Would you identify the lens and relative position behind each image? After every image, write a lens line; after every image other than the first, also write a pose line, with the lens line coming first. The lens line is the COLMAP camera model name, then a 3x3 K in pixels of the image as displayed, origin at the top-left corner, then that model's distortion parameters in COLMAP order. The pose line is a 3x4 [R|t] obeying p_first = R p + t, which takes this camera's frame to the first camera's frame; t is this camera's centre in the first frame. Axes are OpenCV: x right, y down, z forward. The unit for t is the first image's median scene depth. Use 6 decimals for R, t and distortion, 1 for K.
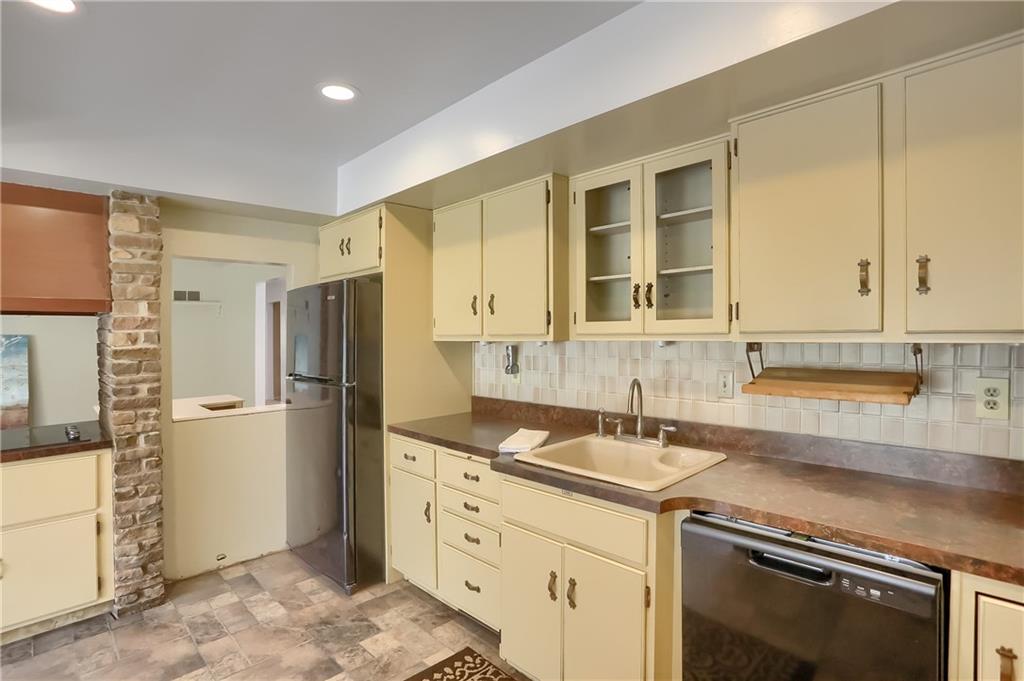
lens RADIAL K [[501.7, 0, 508.6], [0, 501.7, 329.2], [0, 0, 1]] dist [-0.072997, 0.030110]
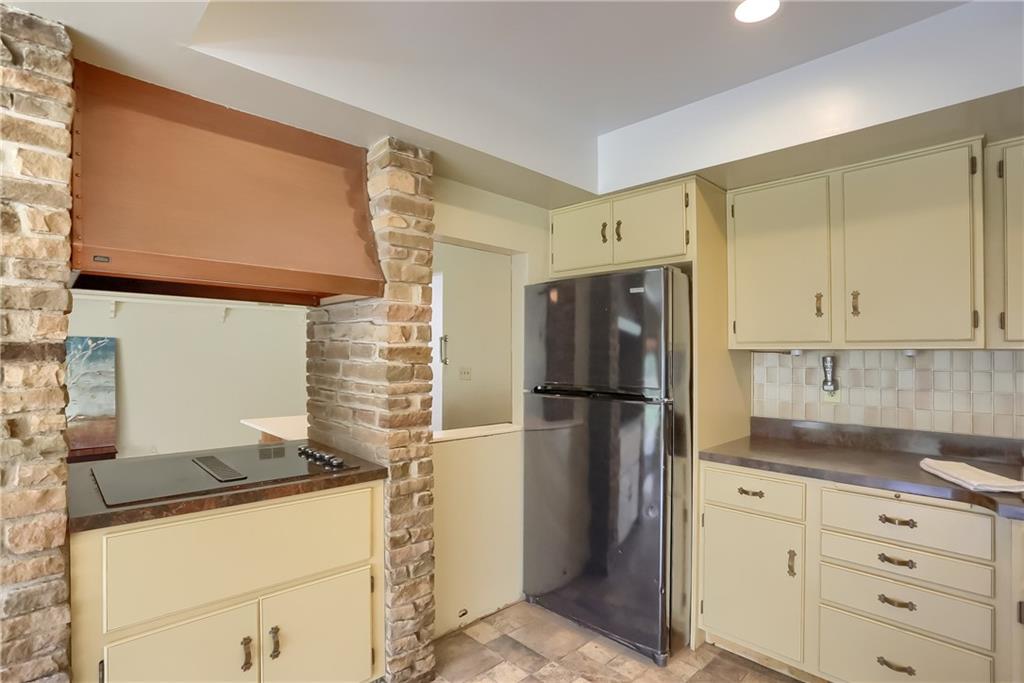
lens RADIAL K [[505.3, 0, 510.2], [0, 505.3, 350.0], [0, 0, 1]] dist [-0.078741, 0.039904]
pose [[0.999682, 0.023231, -0.009778, -0.606747], [-0.023225, 0.999730, 0.000703, 0.040566], [0.009791, -0.000476, 0.999952, 0.218879]]
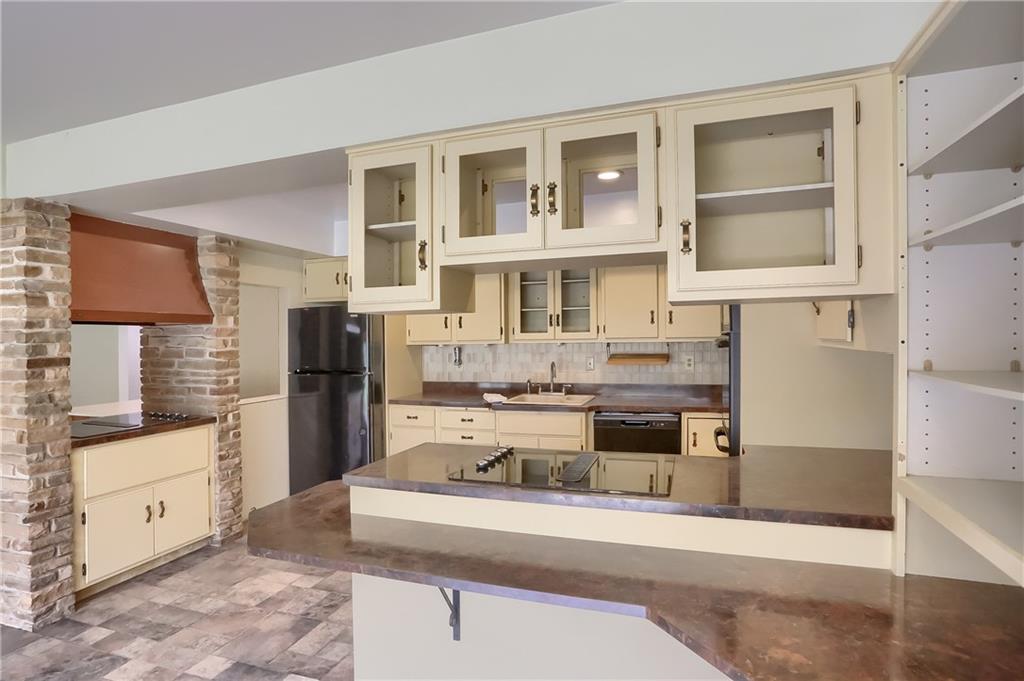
lens RADIAL K [[528.5, 0, 511.3], [0, 528.5, 312.6], [0, 0, 1]] dist [-0.071999, 0.046460]
pose [[0.889861, 0.021155, 0.455740, -0.727927], [-0.000093, 0.998933, -0.046187, -0.000054], [-0.456231, 0.041058, 0.888914, -0.693077]]
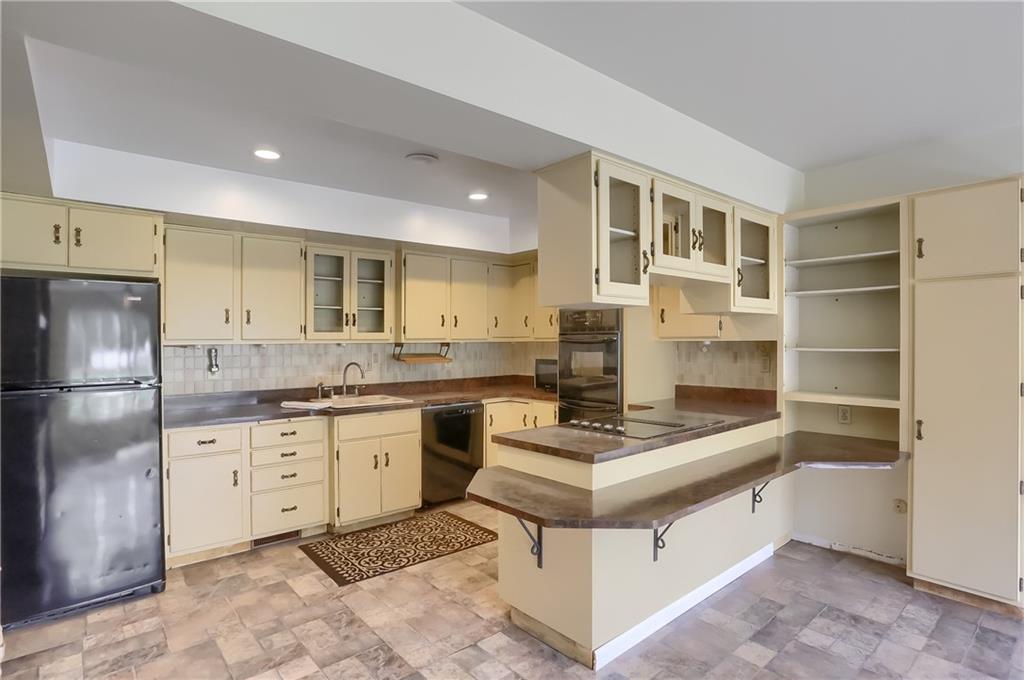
lens RADIAL K [[529.6, 0, 510.3], [0, 529.6, 330.3], [0, 0, 1]] dist [-0.084159, 0.049220]
pose [[0.064868, 0.034754, 0.997288, -1.452739], [-0.000746, 0.999395, -0.034779, 0.037883], [-0.997894, 0.001512, 0.064854, 0.216651]]
